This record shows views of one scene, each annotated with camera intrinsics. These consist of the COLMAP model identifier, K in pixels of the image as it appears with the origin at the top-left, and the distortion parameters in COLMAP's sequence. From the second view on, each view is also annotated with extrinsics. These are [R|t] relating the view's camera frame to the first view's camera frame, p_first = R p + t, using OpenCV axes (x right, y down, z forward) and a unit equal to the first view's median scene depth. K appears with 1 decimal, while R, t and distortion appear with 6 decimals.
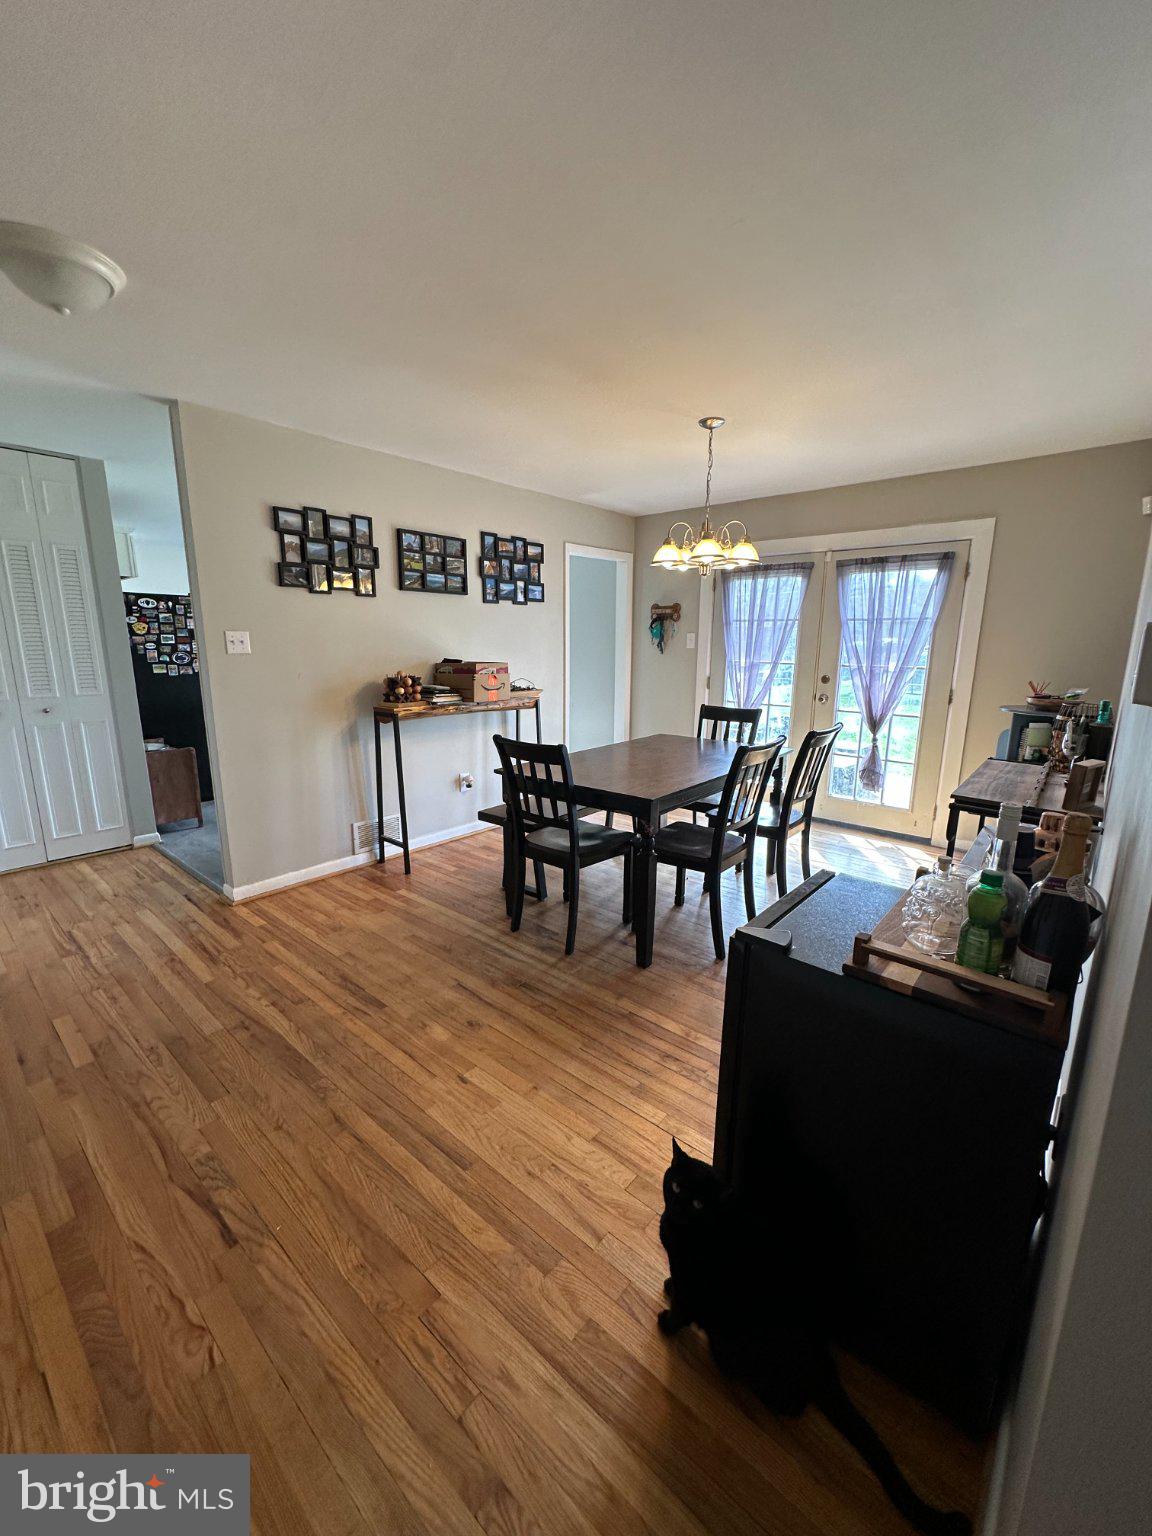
lens RADIAL K [[614.8, 0, 576.8], [0, 614.8, 766.7], [0, 0, 1]] dist [-0.000316, -0.000064]
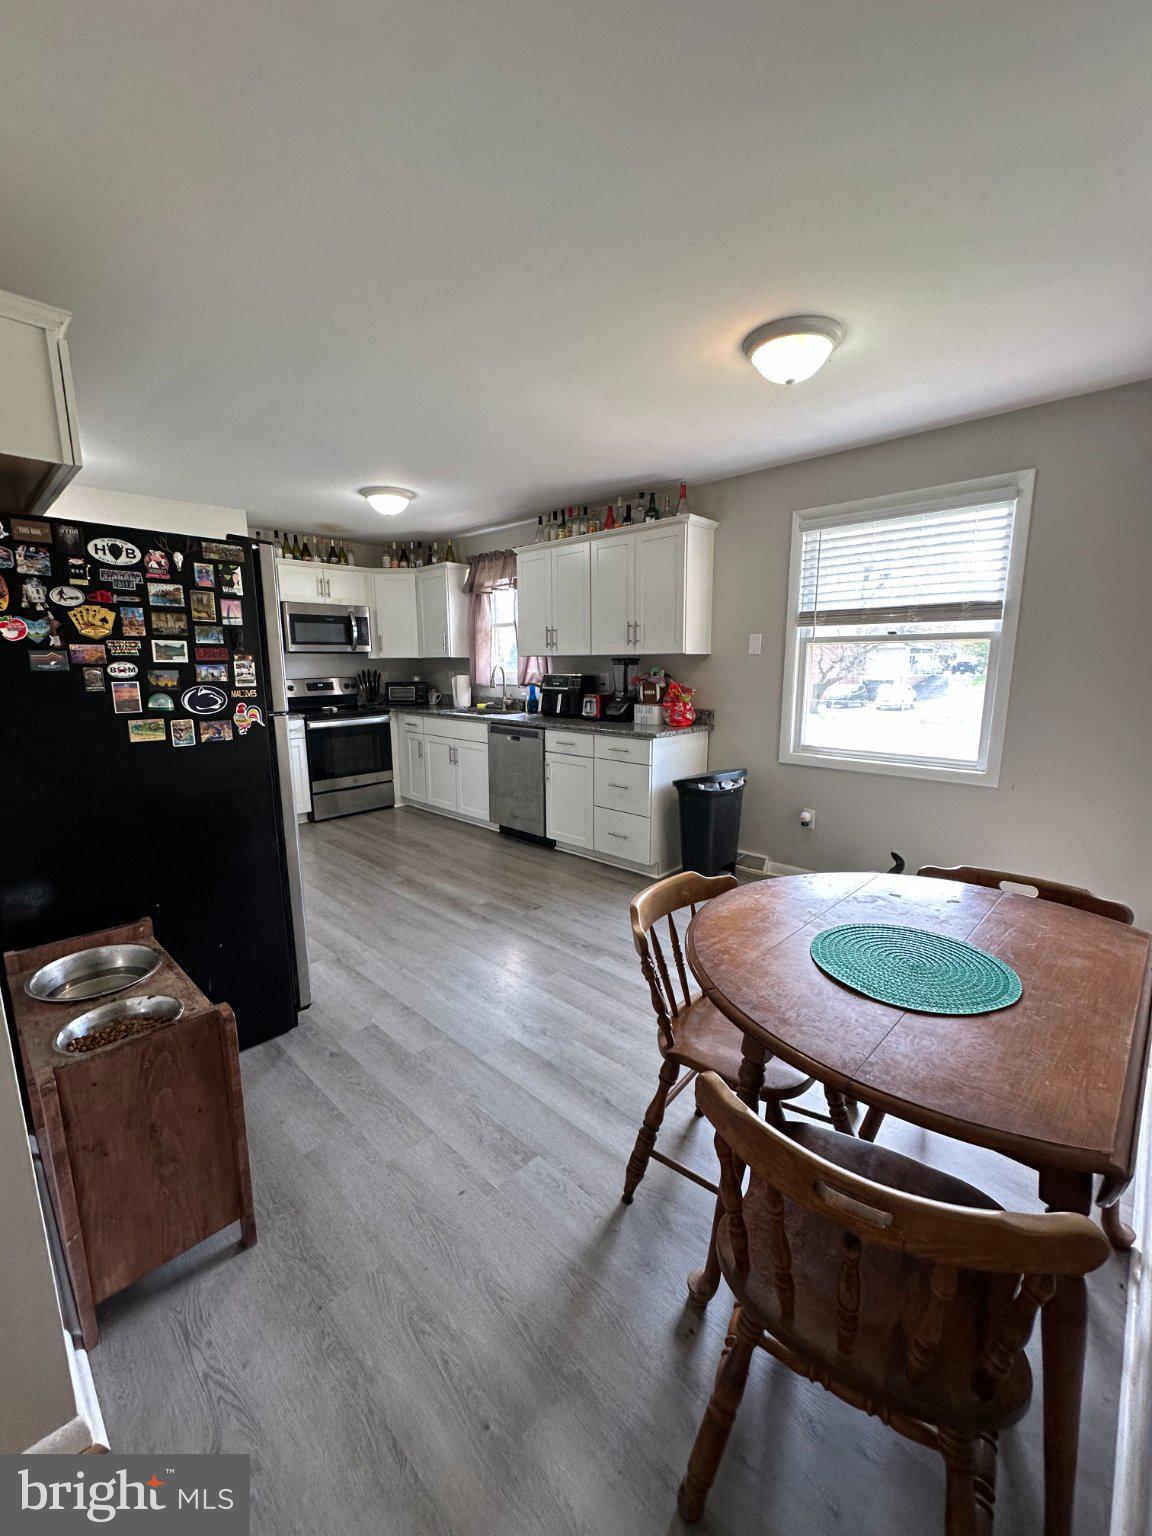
lens RADIAL K [[614.8, 0, 575.1], [0, 614.8, 770.4], [0, 0, 1]] dist [-0.000316, -0.000064]
pose [[0.998717, 0.011367, -0.049338, -0.402636], [-0.012192, 0.999790, -0.016462, -0.133183], [0.049140, 0.017042, 0.998646, 0.644161]]
